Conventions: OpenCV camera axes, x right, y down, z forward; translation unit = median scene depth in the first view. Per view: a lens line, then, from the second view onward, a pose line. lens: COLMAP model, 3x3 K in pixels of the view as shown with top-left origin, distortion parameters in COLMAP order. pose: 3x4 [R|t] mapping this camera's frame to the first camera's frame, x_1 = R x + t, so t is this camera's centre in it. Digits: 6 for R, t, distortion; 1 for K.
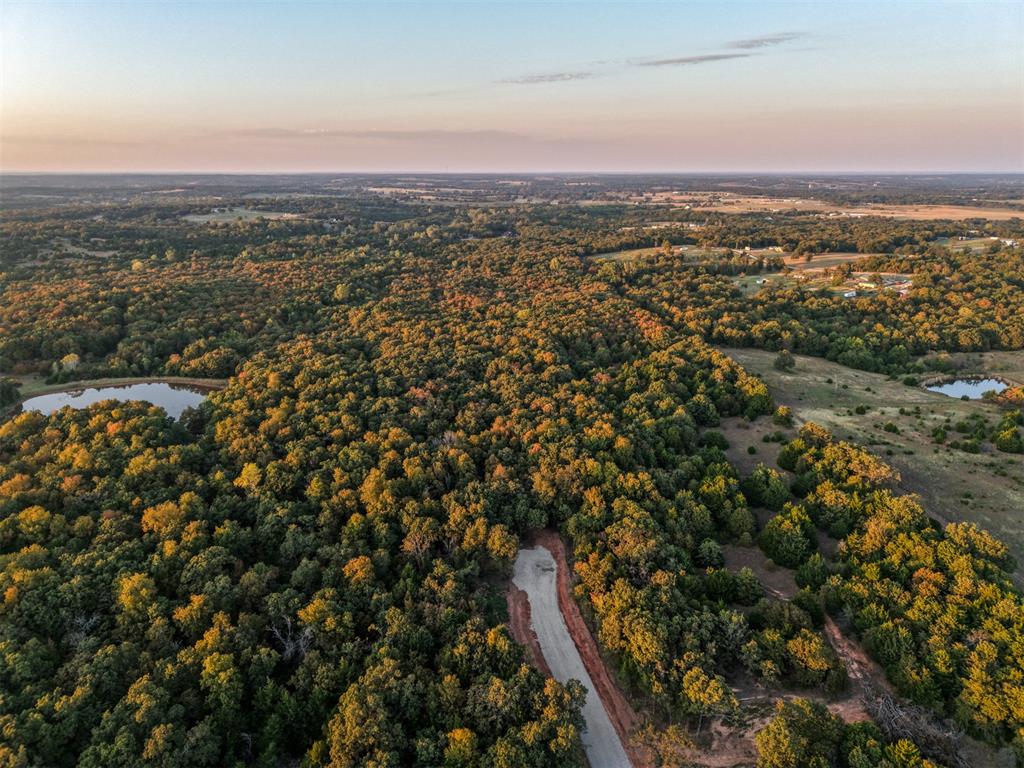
lens RADIAL K [[684.3, 0, 513.3], [0, 684.3, 390.3], [0, 0, 1]] dist [0.031930, -0.029857]
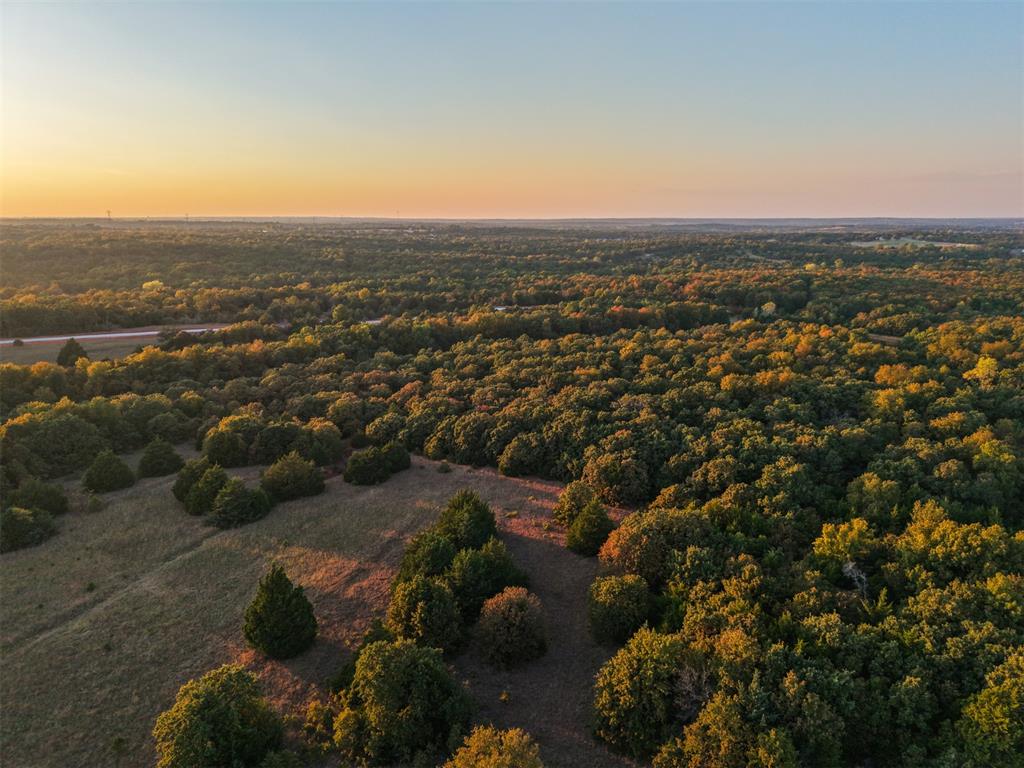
lens RADIAL K [[684.3, 0, 513.0], [0, 684.3, 386.9], [0, 0, 1]] dist [0.031930, -0.029857]
pose [[0.653414, 0.178131, -0.735744, -0.104653], [-0.228640, 0.972968, 0.032509, 0.264686], [0.721646, 0.146979, 0.676479, -0.106649]]
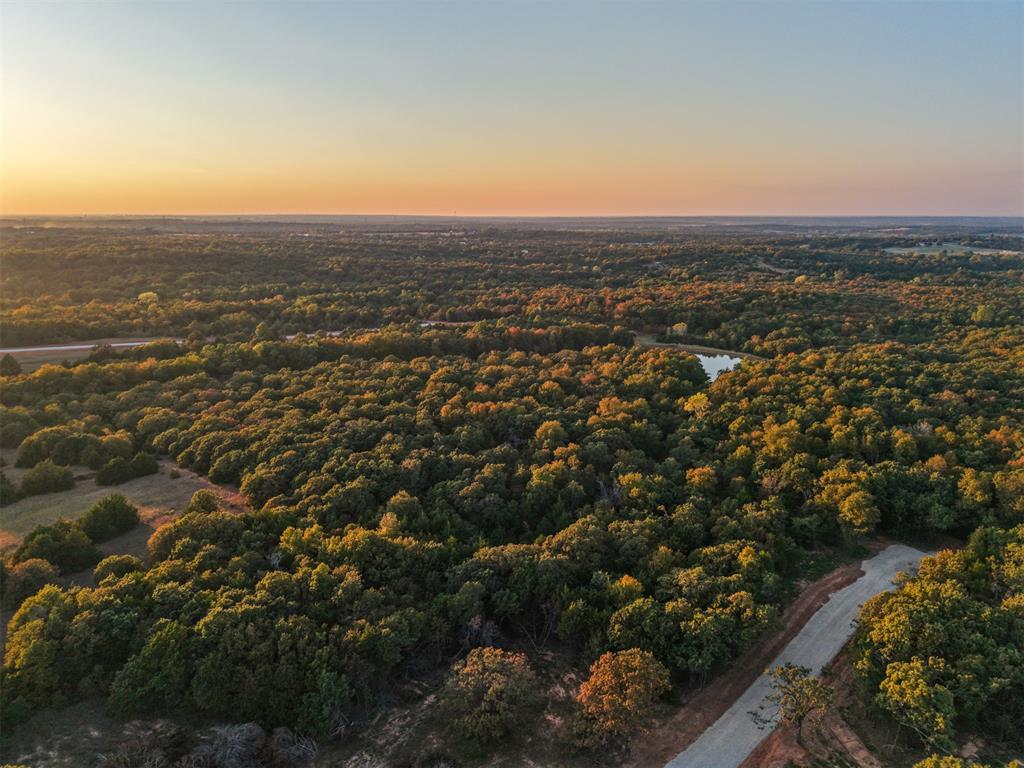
lens RADIAL K [[684.3, 0, 520.0], [0, 684.3, 384.0], [0, 0, 1]] dist [0.031930, -0.029857]
pose [[0.580297, 0.194439, -0.790853, 0.317392], [-0.248602, 0.967024, 0.055337, 0.104096], [0.775534, 0.164496, 0.609499, 0.100906]]
